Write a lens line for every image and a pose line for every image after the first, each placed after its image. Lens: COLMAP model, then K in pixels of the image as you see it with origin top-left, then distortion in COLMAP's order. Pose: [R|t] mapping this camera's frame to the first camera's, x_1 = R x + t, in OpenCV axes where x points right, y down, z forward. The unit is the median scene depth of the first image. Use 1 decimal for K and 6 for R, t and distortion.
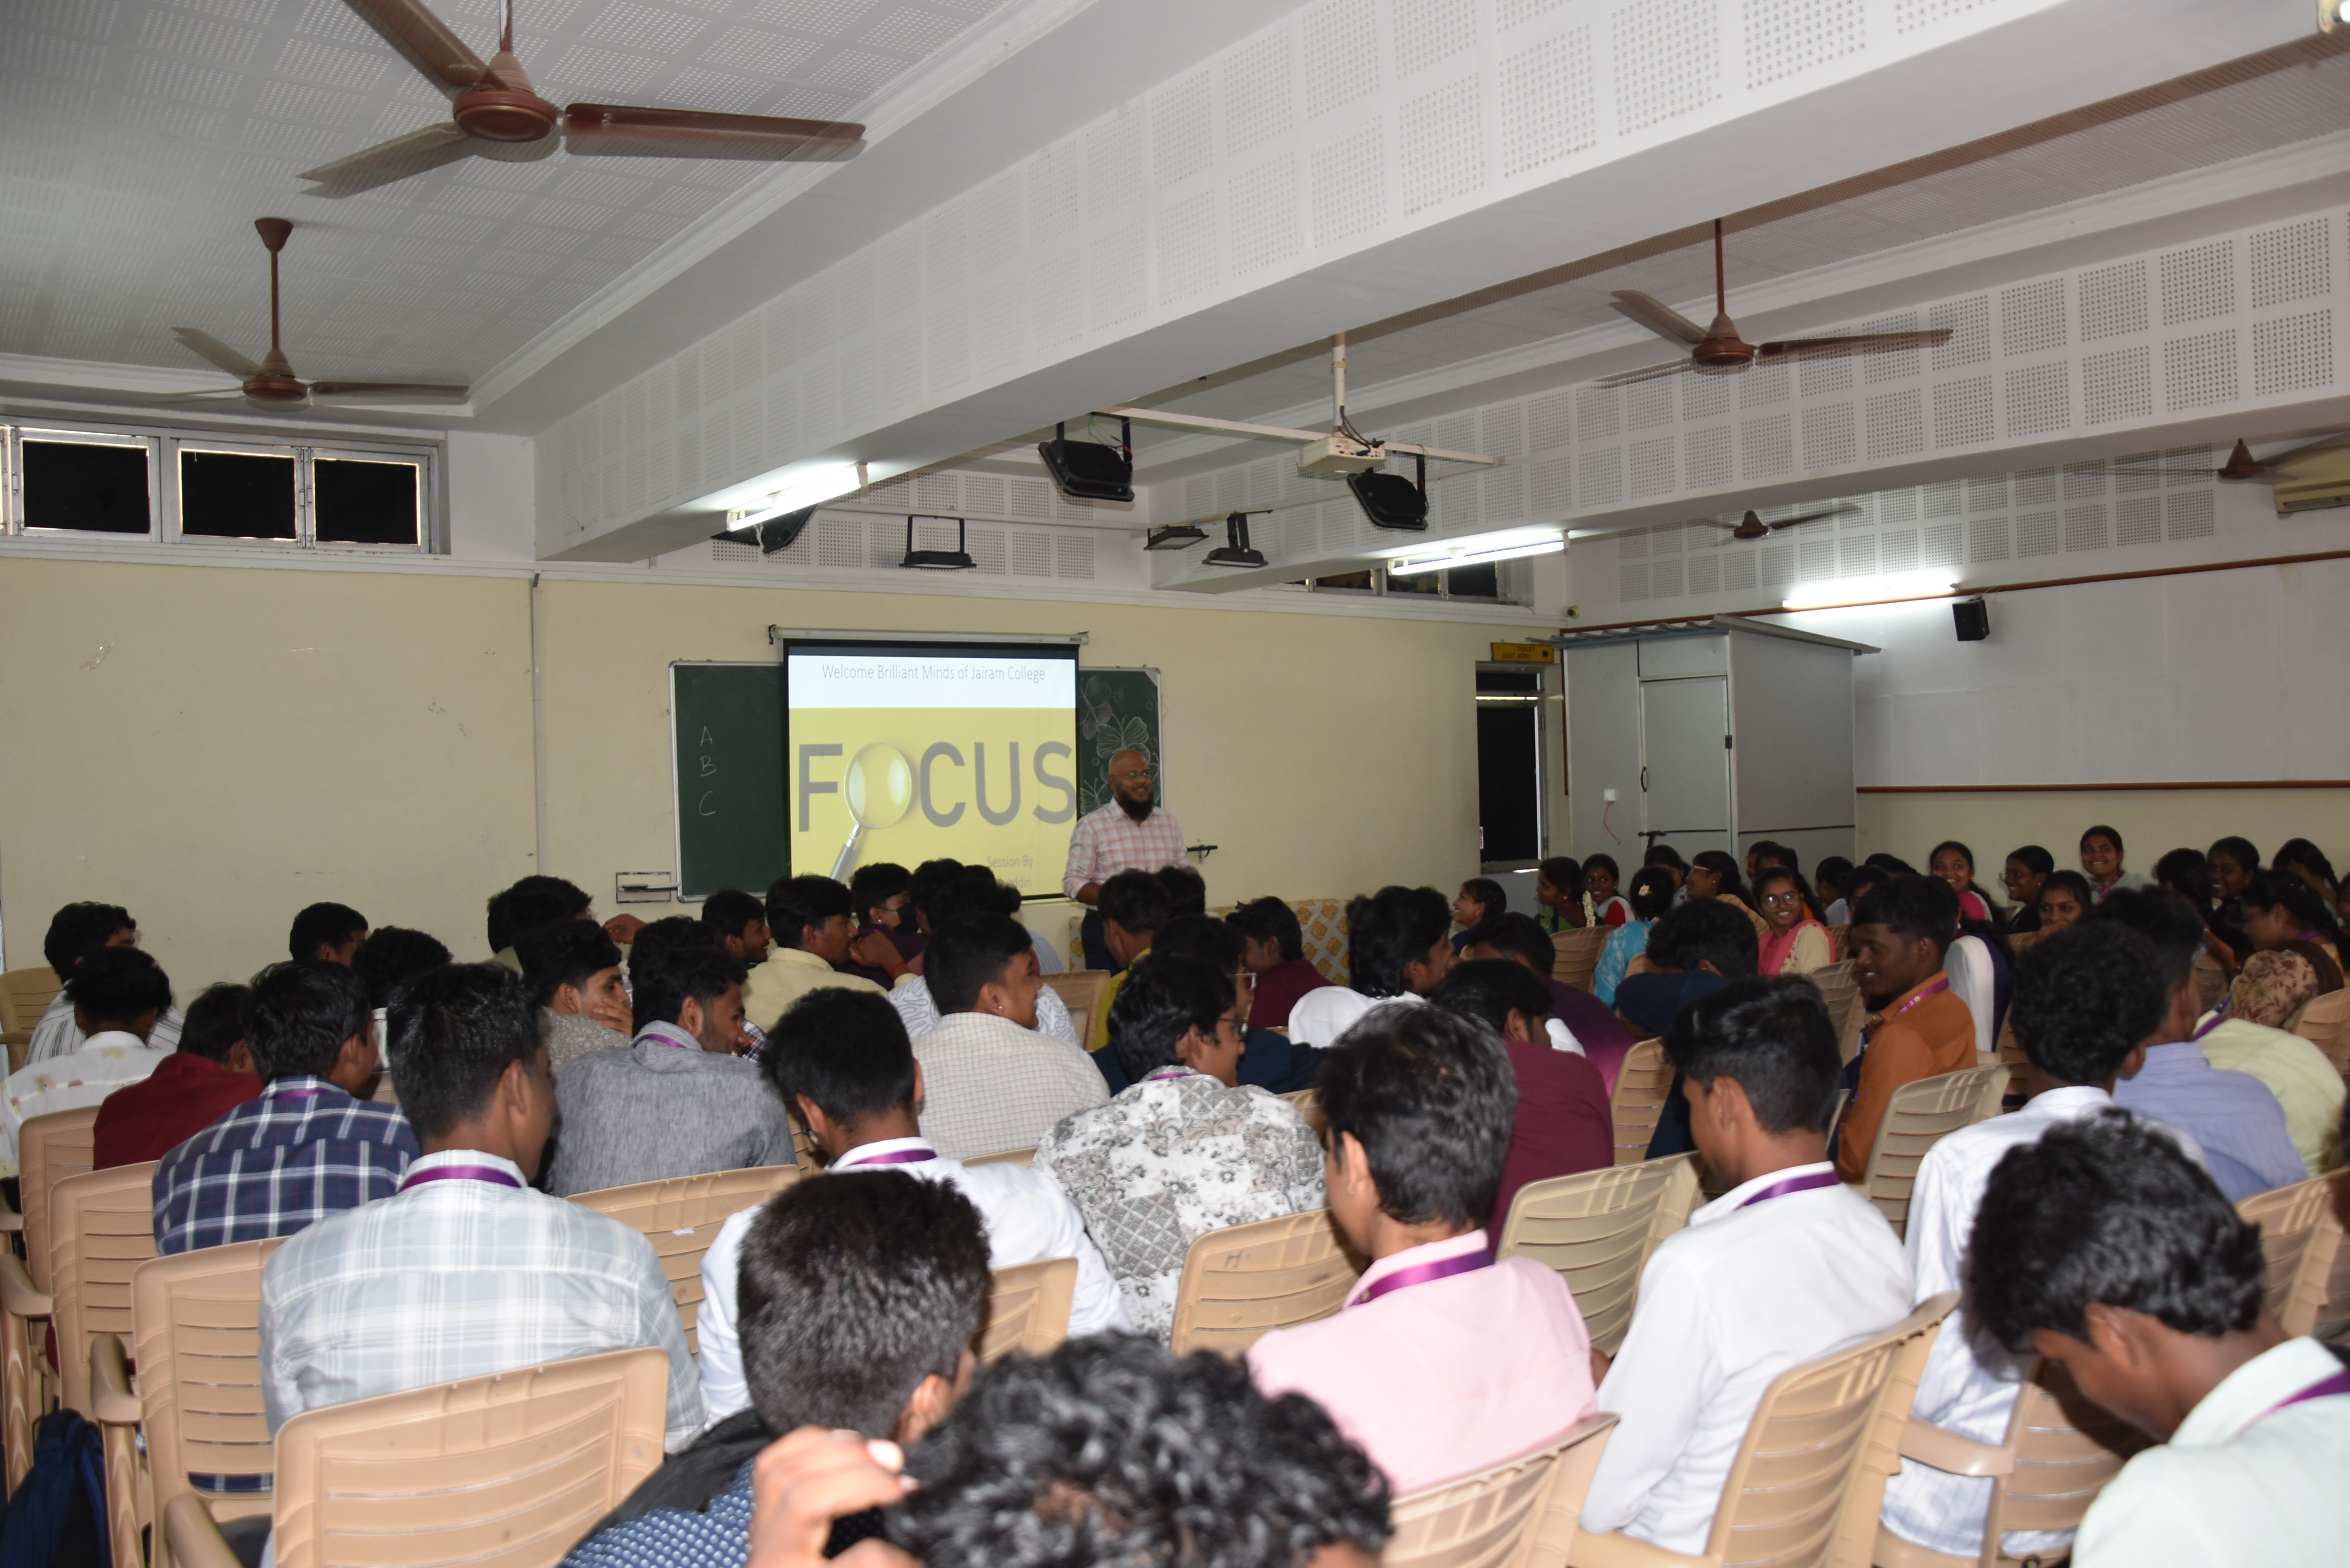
lens RADIAL K [[1857.4, 0, 1186.1], [0, 1857.4, 795.8], [0, 0, 1]] dist [-0.150284, 0.112205]
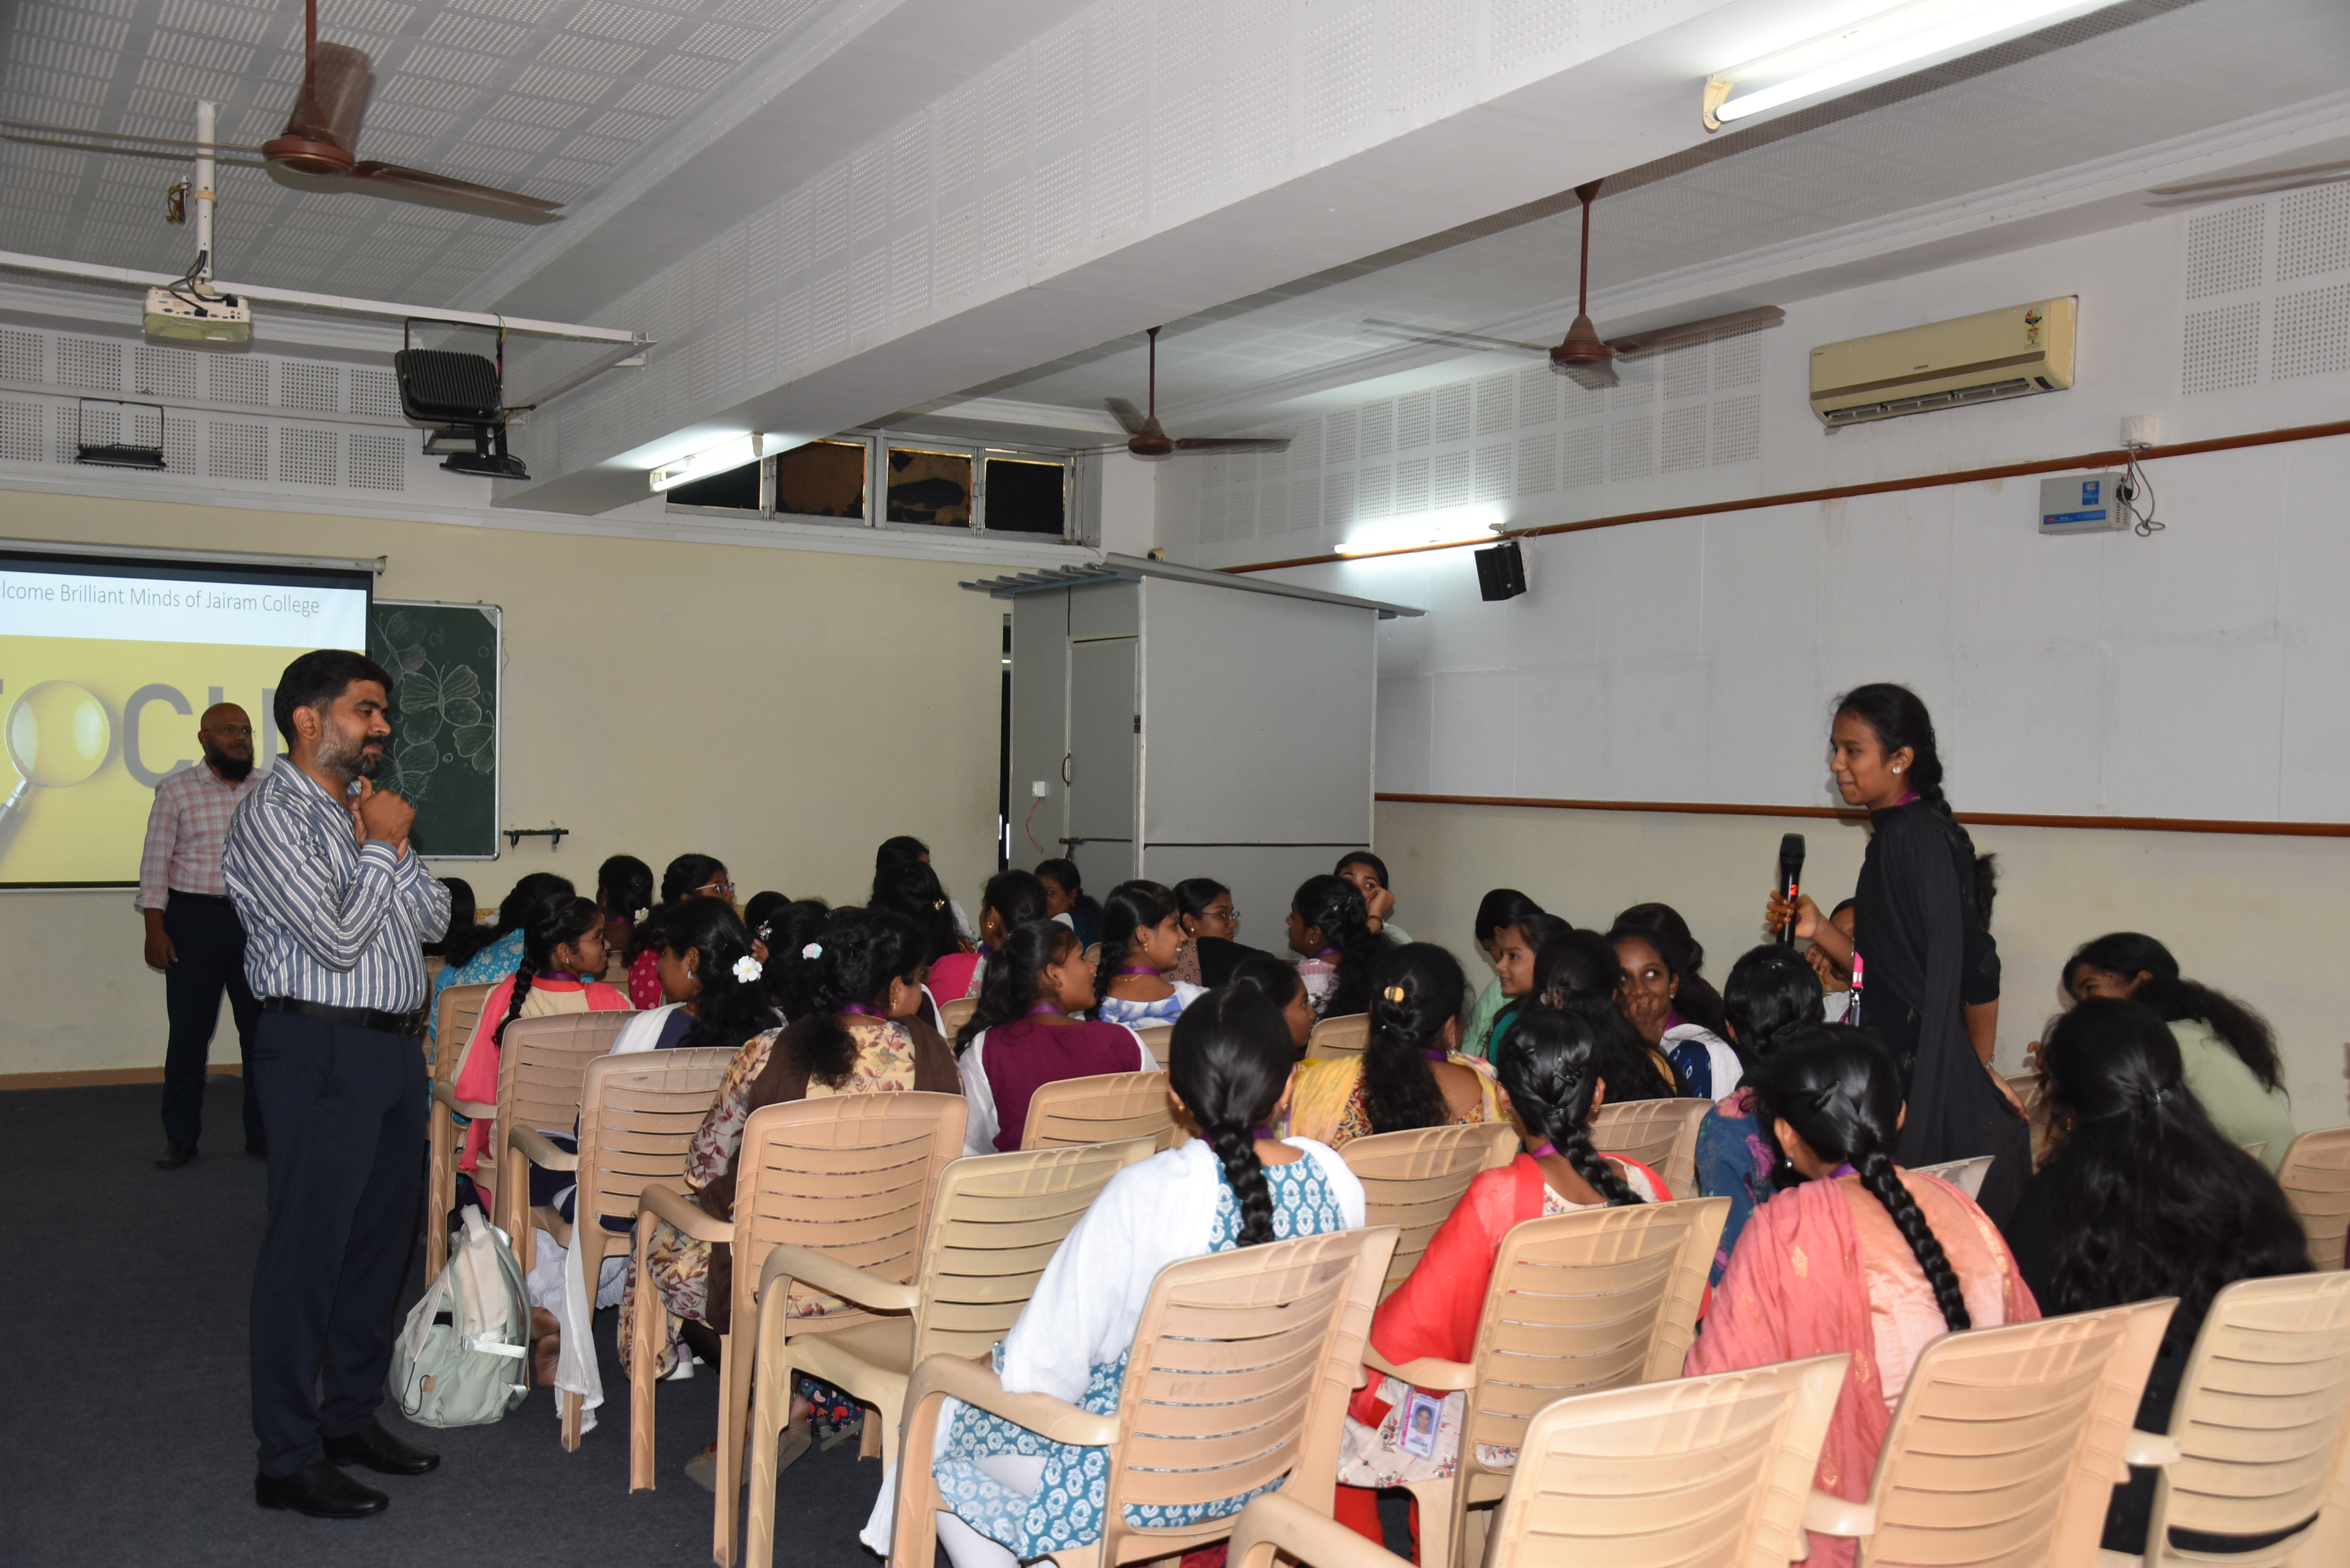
lens RADIAL K [[2196.5, 0, 1184.5], [0, 2196.5, 807.9], [0, 0, 1]] dist [-0.018345, 0.000000]
pose [[0.992707, 0.046057, -0.111406, 0.421760], [-0.045020, 0.998916, 0.011812, -0.006544], [0.111829, -0.006711, 0.993705, 0.099483]]
